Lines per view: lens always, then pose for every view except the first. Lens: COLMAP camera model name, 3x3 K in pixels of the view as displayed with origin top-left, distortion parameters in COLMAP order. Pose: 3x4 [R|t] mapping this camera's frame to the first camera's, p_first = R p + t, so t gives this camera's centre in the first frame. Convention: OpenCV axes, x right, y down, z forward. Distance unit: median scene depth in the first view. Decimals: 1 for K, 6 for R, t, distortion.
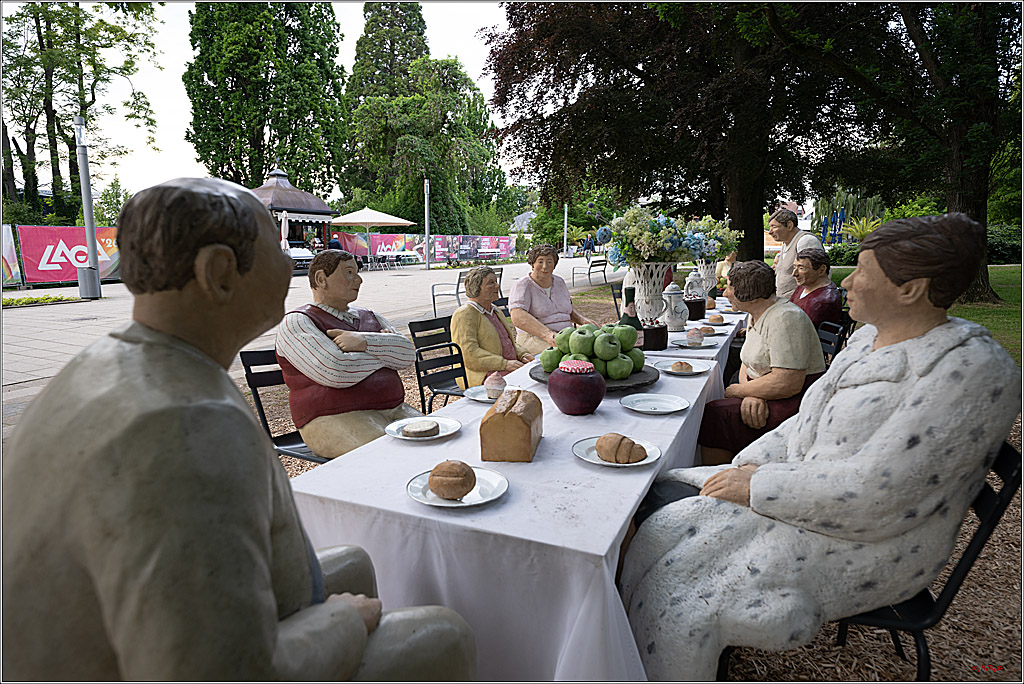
lens RADIAL K [[617.0, 0, 511.2], [0, 617.0, 340.5], [0, 0, 1]] dist [0.003210, 0.003623]
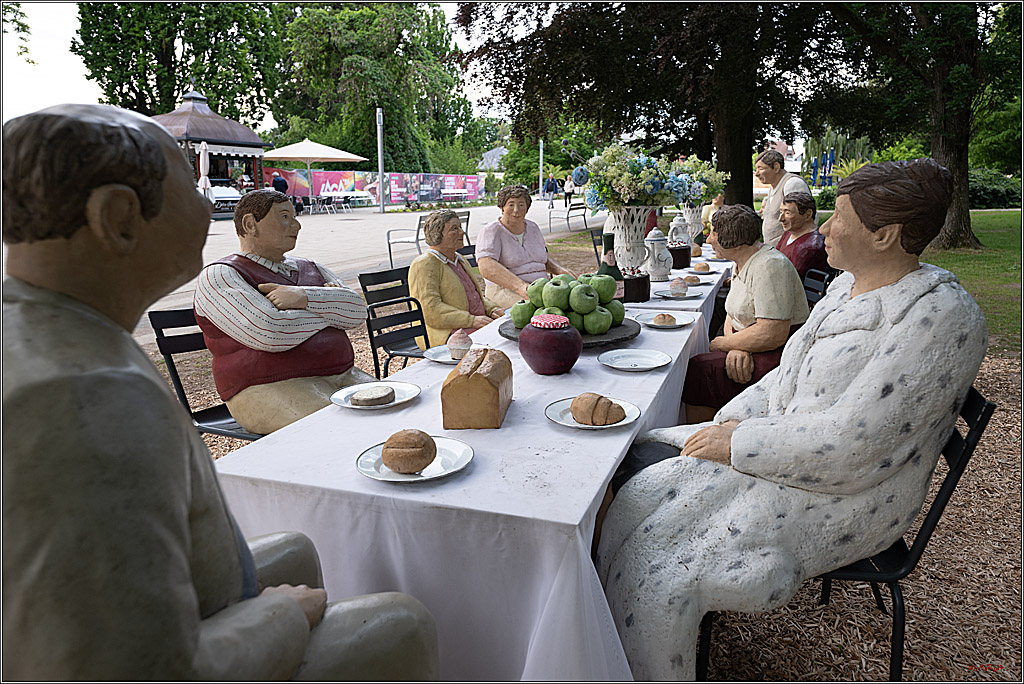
lens RADIAL K [[617.0, 0, 525.5], [0, 617.0, 296.8], [0, 0, 1]] dist [0.003210, 0.003623]
pose [[0.989752, -0.015598, 0.141942, -0.058312], [0.014148, 0.999837, 0.011217, -0.004449], [-0.142094, -0.009094, 0.989811, 0.110629]]
